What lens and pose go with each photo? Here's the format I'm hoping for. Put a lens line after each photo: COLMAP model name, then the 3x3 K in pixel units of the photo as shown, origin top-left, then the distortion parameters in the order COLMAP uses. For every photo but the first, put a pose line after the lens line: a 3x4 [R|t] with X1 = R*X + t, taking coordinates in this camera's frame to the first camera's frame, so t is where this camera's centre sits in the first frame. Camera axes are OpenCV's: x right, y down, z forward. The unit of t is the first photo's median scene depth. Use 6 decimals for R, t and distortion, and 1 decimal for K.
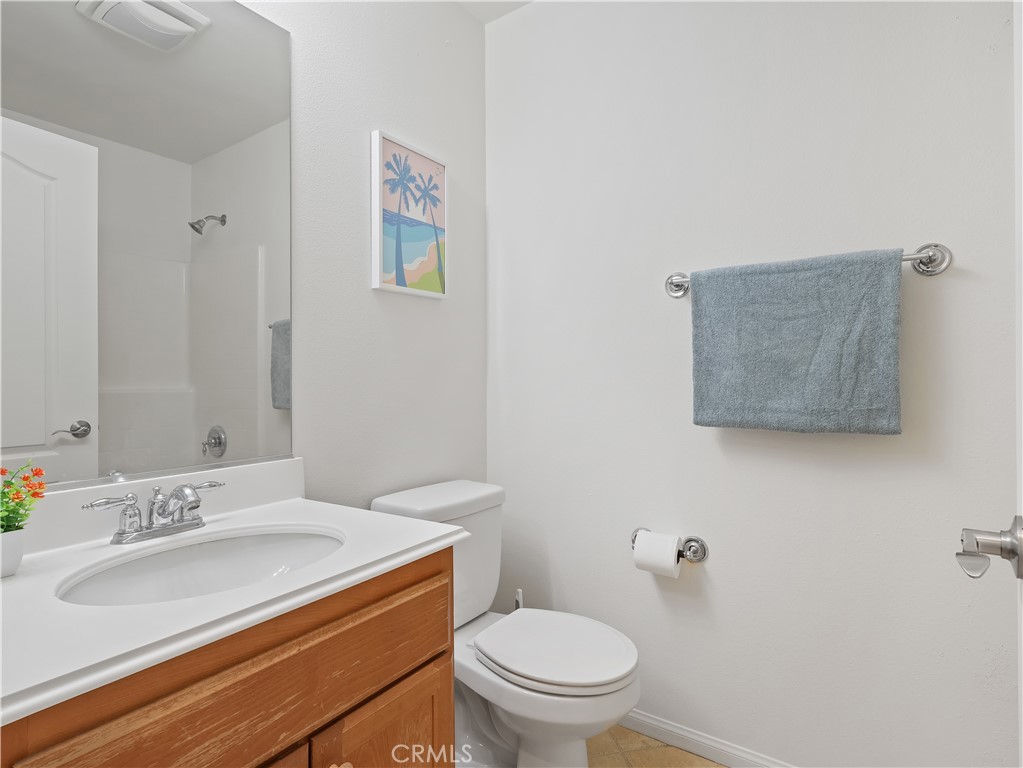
lens RADIAL K [[537.7, 0, 511.2], [0, 537.7, 377.8], [0, 0, 1]] dist [-0.007809, -0.001184]
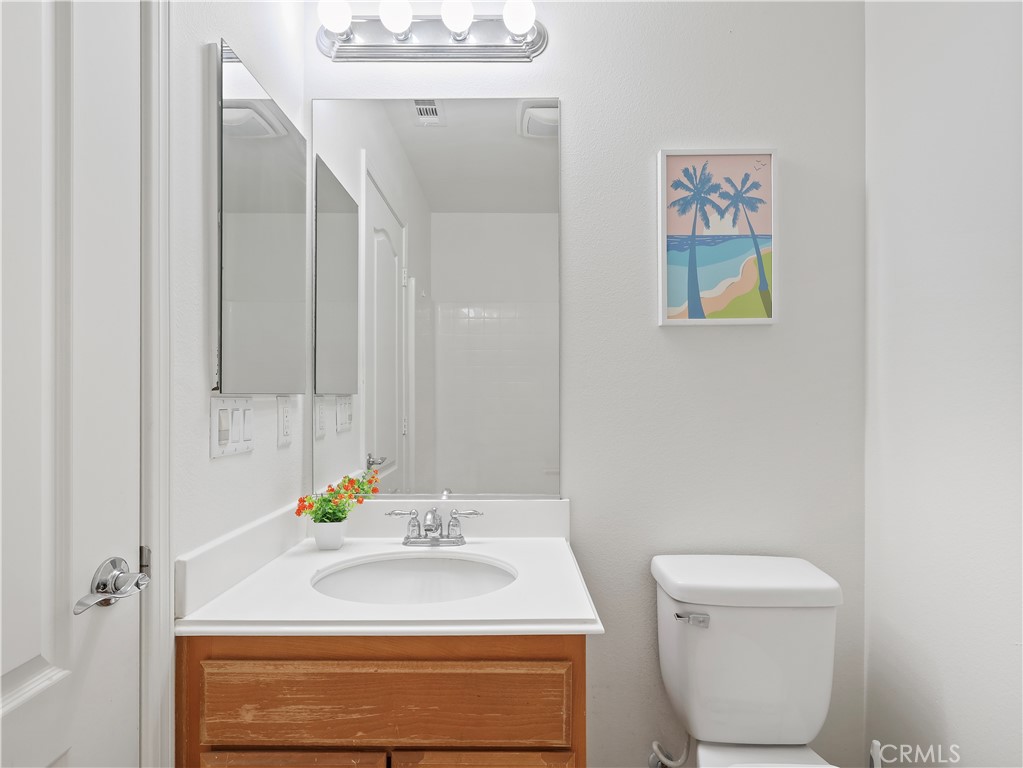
lens RADIAL K [[537.7, 0, 508.5], [0, 537.7, 399.8], [0, 0, 1]] dist [-0.007809, -0.001184]
pose [[0.559709, 0.011639, -0.828607, 0.560024], [-0.000462, 0.999906, 0.013733, -0.083450], [0.828689, -0.007303, 0.559662, 0.432805]]
